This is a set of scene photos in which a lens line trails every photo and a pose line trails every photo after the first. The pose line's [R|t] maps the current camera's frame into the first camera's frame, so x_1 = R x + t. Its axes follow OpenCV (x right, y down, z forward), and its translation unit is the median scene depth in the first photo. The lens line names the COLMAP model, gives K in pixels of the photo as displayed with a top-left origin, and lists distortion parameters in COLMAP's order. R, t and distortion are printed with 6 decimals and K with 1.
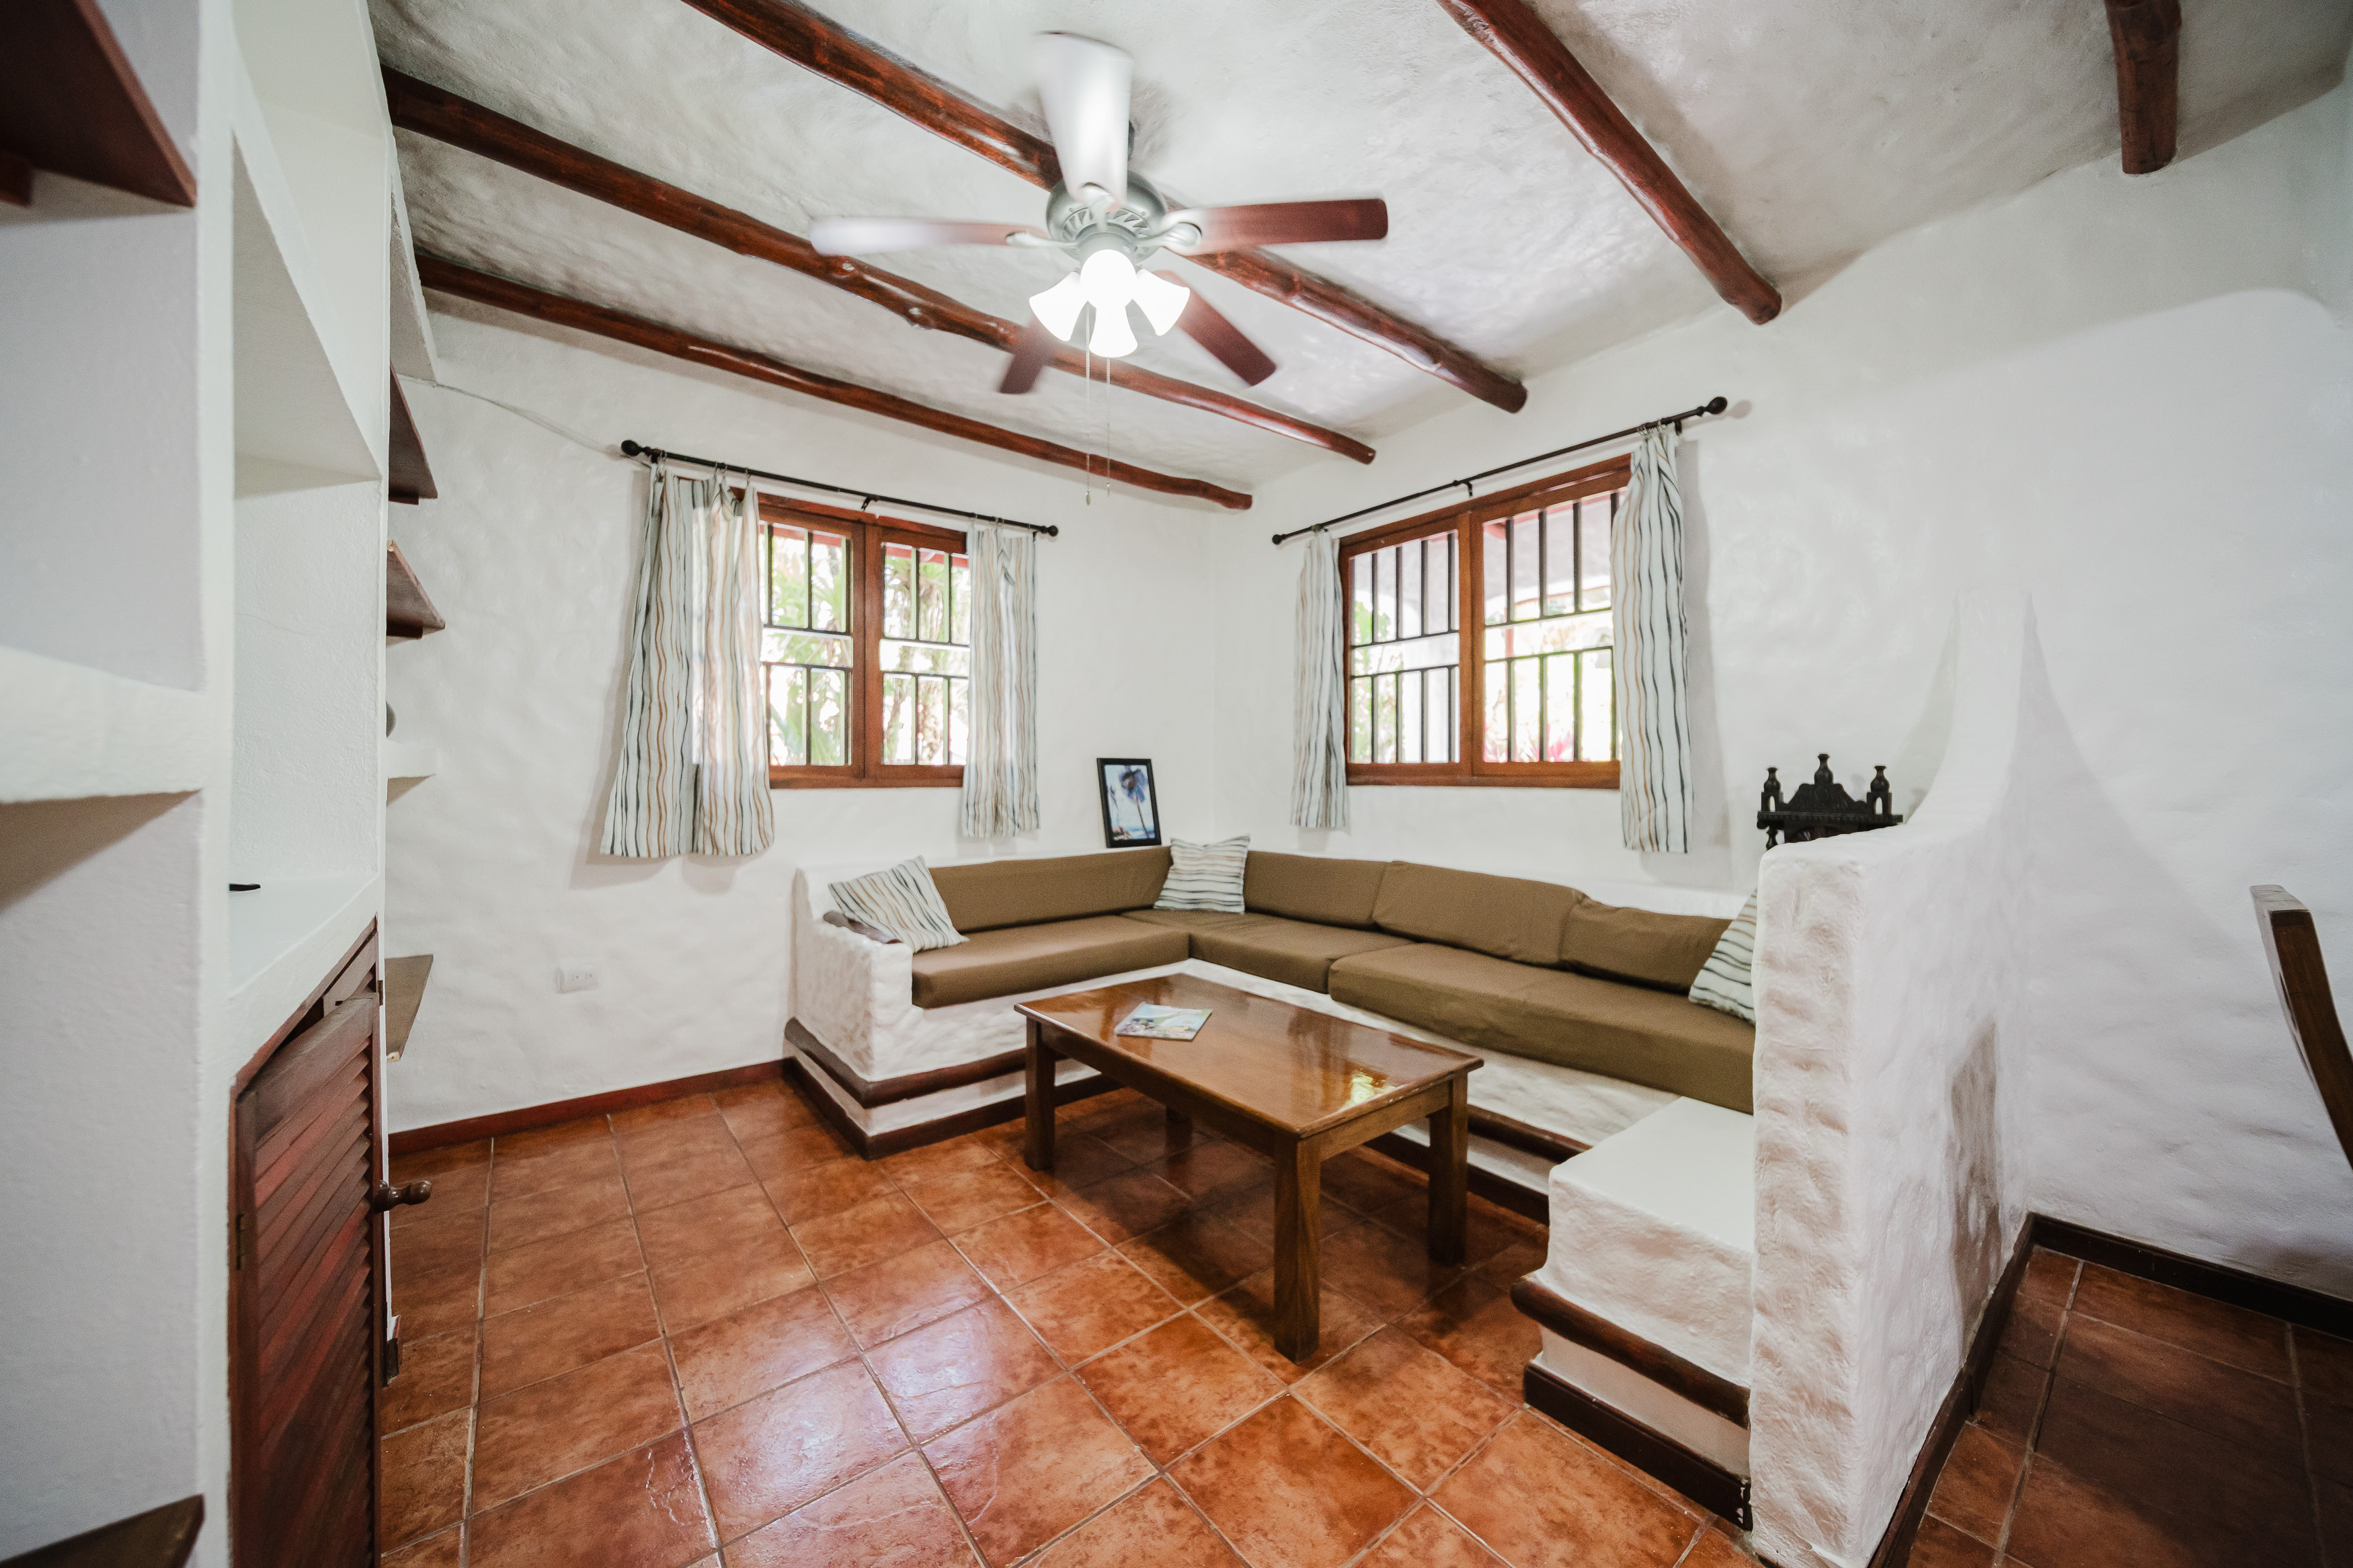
lens RADIAL K [[817.8, 0, 1176.5], [0, 817.8, 784.0], [0, 0, 1]] dist [-0.000305, -0.000018]
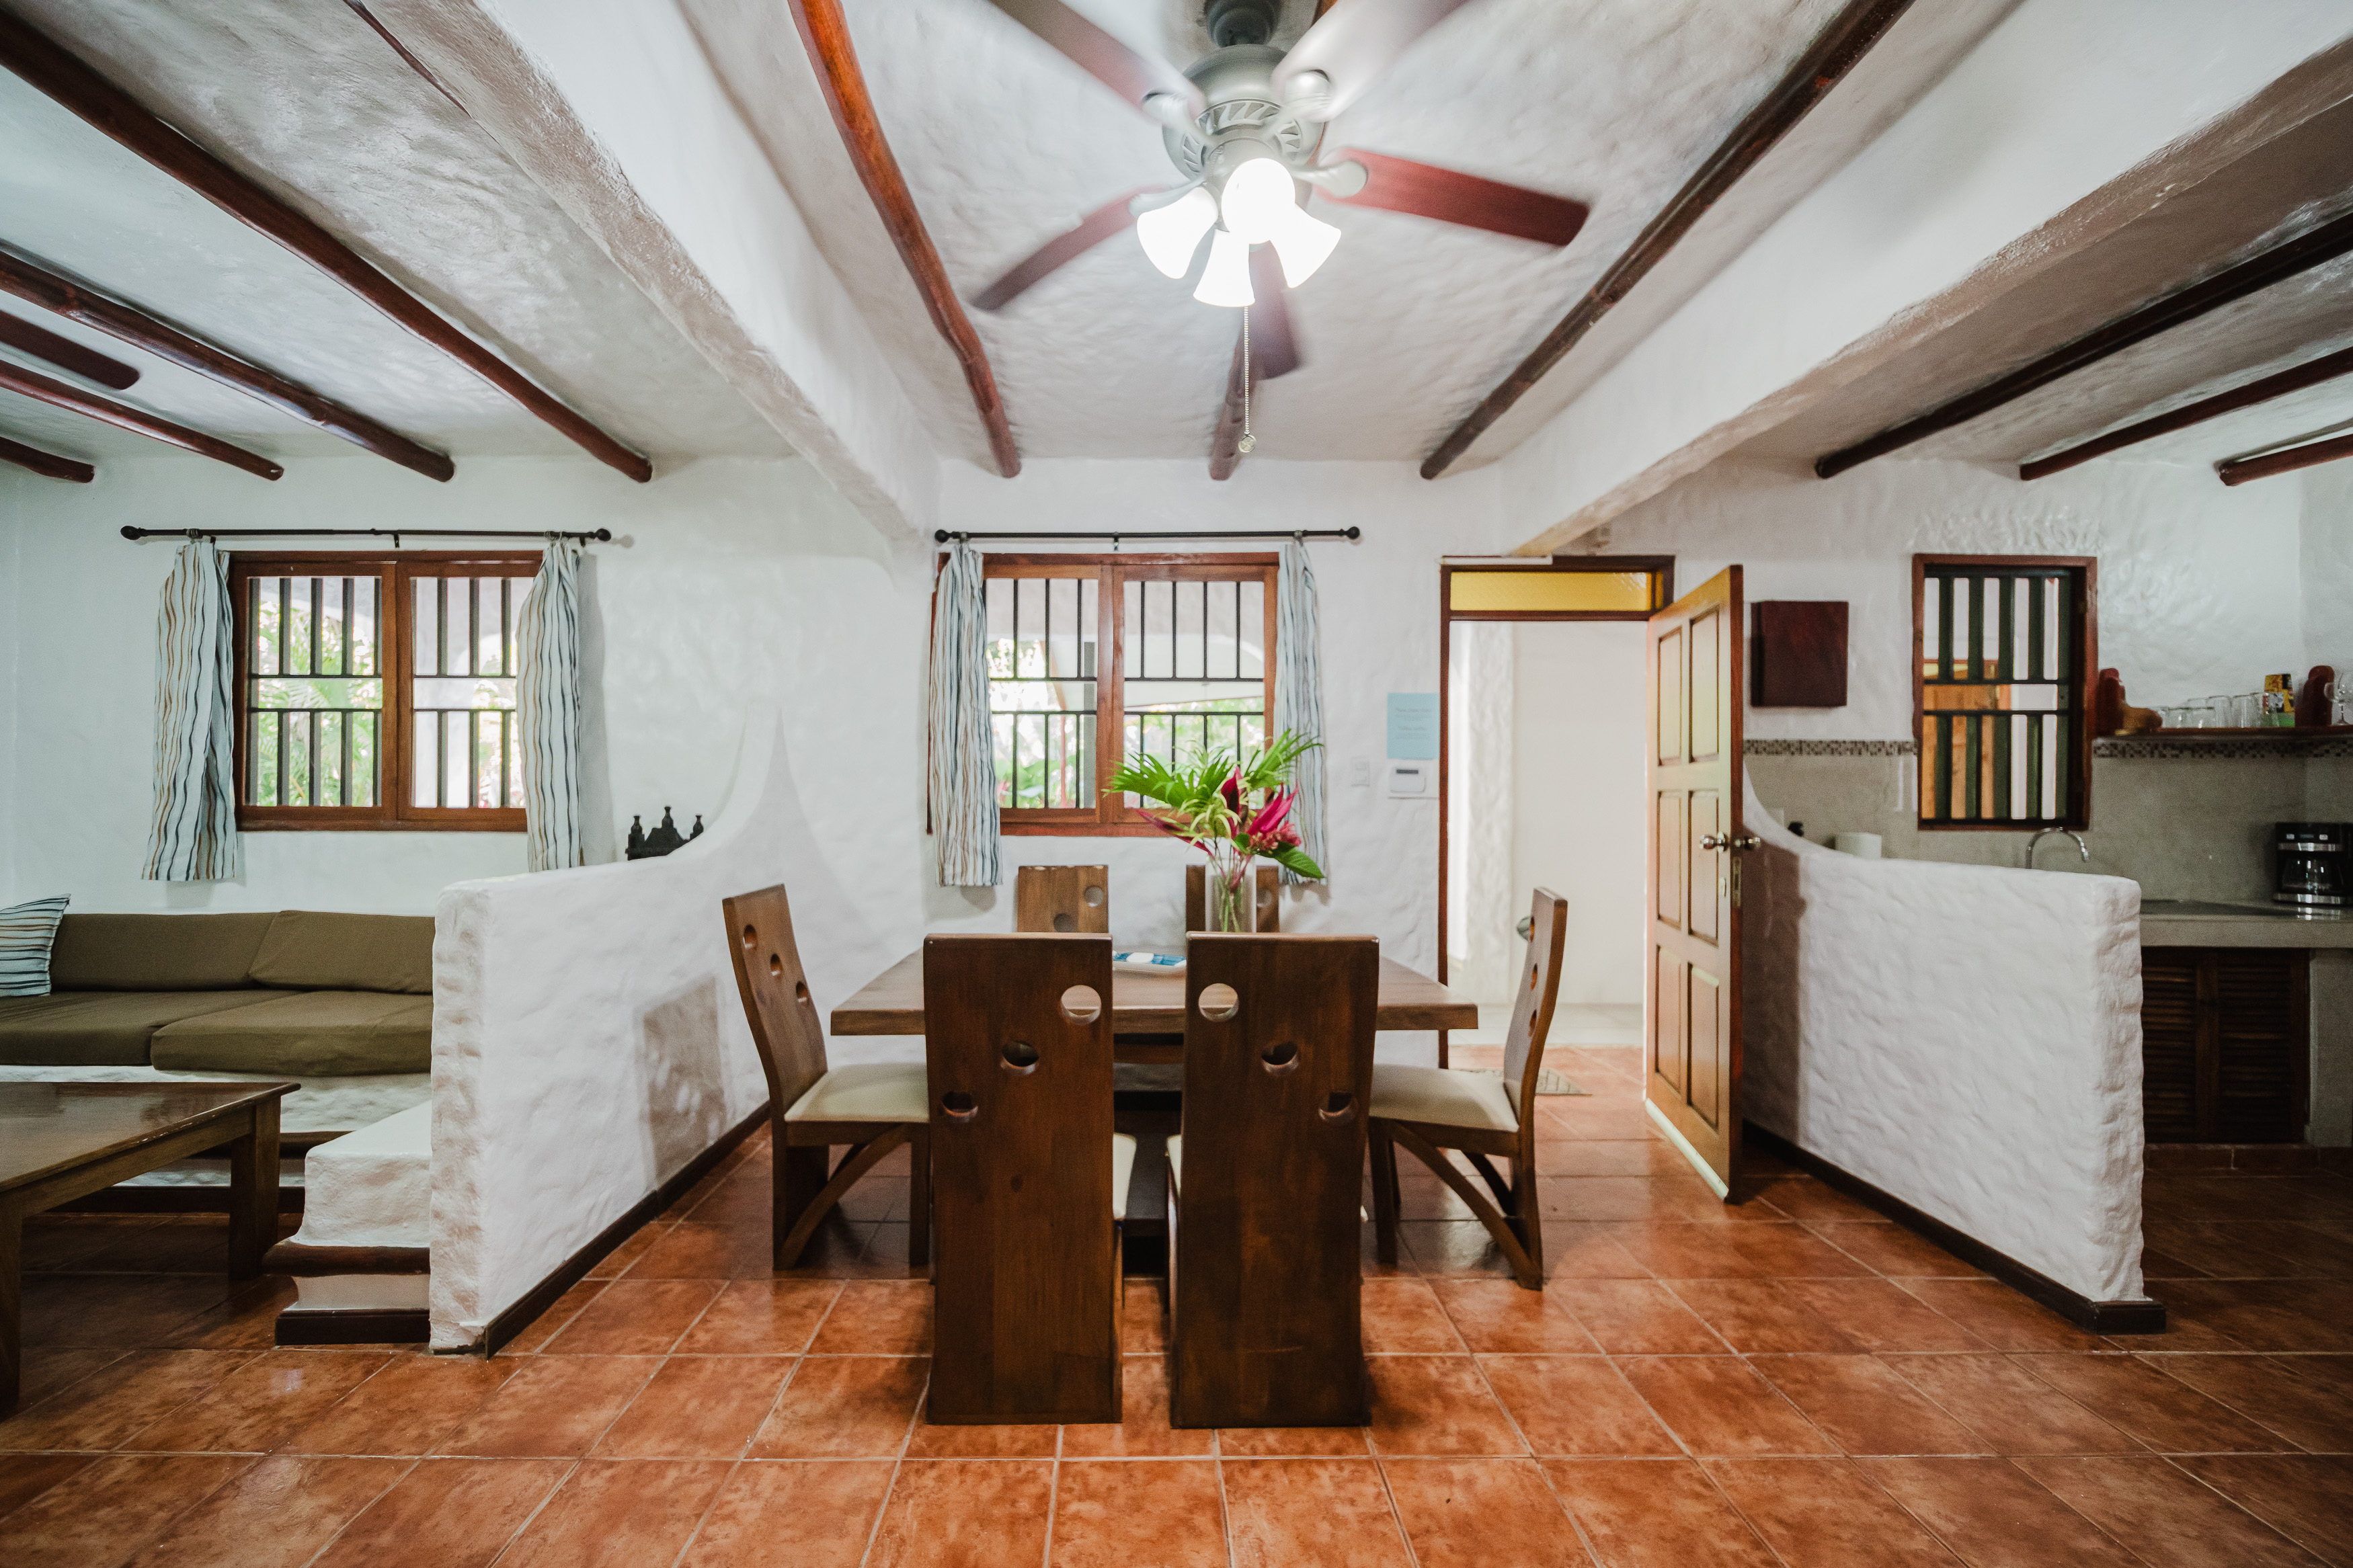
lens RADIAL K [[850.3, 0, 1129.1], [0, 850.3, 798.2], [0, 0, 1]] dist [-0.001118, -0.000105]
pose [[0.629375, 0.005386, 0.777083, 0.125805], [0.003739, 0.999943, -0.009959, -0.026661], [-0.777093, 0.009174, 0.629319, -0.429266]]
